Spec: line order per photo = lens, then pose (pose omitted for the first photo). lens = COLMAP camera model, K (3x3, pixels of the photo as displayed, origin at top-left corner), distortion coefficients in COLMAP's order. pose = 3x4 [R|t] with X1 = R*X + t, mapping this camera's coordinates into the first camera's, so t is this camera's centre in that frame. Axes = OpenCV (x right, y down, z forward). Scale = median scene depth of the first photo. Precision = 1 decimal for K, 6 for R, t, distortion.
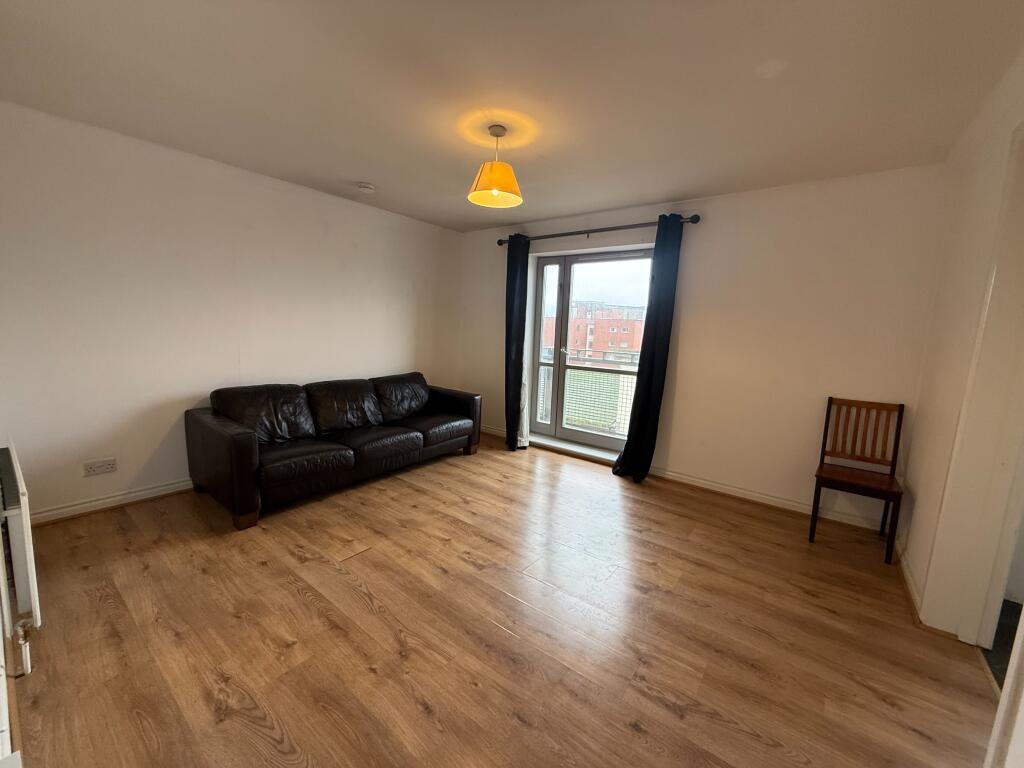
lens RADIAL K [[408.7, 0, 512.8], [0, 408.7, 378.7], [0, 0, 1]] dist [-0.000934, 0.000146]
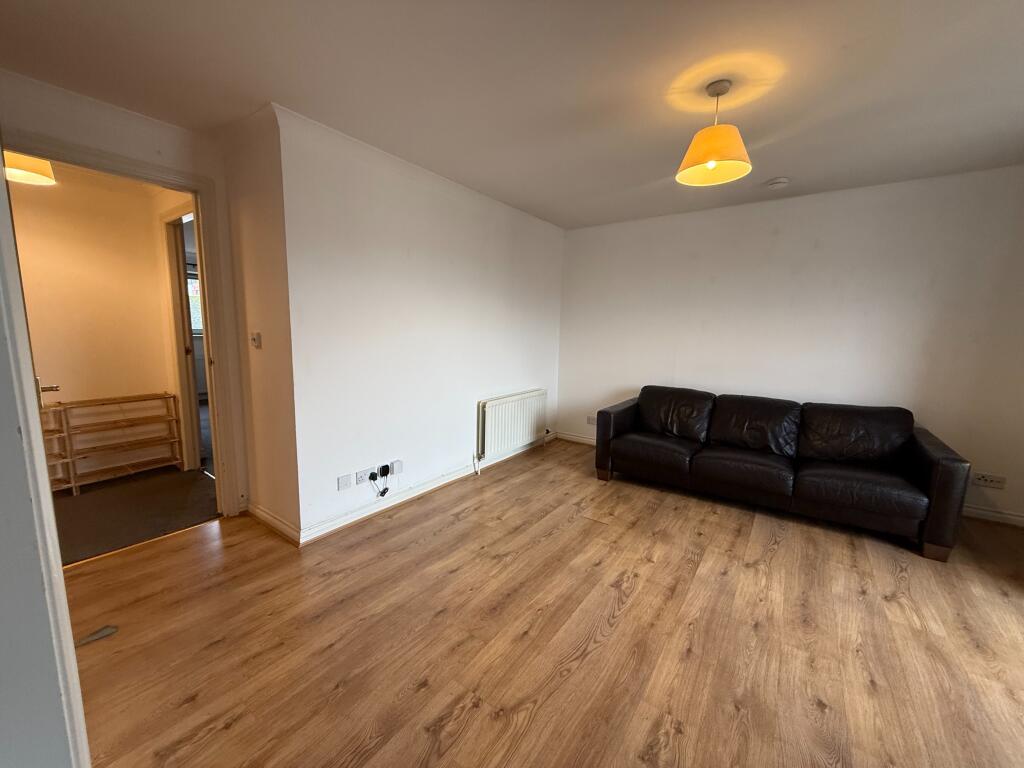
lens RADIAL K [[408.7, 0, 511.0], [0, 408.7, 387.5], [0, 0, 1]] dist [-0.000934, 0.000146]
pose [[0.030987, 0.102265, -0.994274, 0.711682], [-0.142875, 0.984990, 0.096857, -0.041477], [0.989256, 0.139056, 0.045133, 0.576120]]
